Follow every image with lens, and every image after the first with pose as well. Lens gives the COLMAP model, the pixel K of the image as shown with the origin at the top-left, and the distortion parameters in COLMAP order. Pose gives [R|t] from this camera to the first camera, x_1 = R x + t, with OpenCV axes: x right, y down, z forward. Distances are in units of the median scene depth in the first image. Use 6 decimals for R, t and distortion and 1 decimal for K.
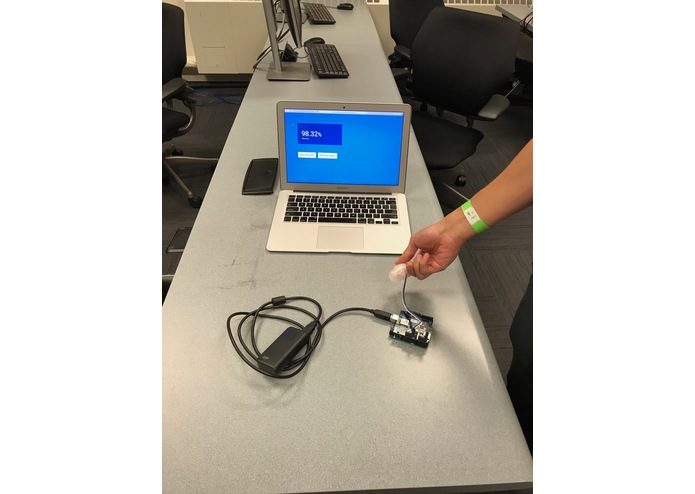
lens RADIAL K [[407.7, 0, 355.1], [0, 407.7, 245.8], [0, 0, 1]] dist [0.012179, -0.016052]
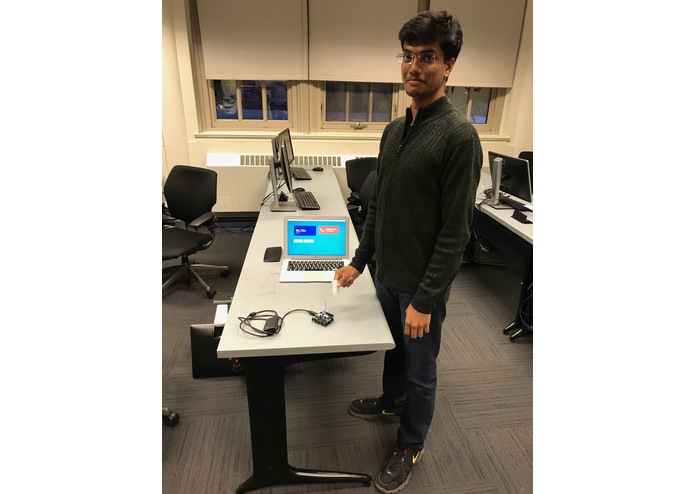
lens RADIAL K [[407.7, 0, 359.9], [0, 407.7, 248.7], [0, 0, 1]] dist [0.012179, -0.016052]
pose [[0.996962, -0.019356, 0.075444, 0.028319], [0.042284, 0.947963, -0.315561, 0.420823], [-0.065410, 0.317793, 0.945901, -0.822362]]
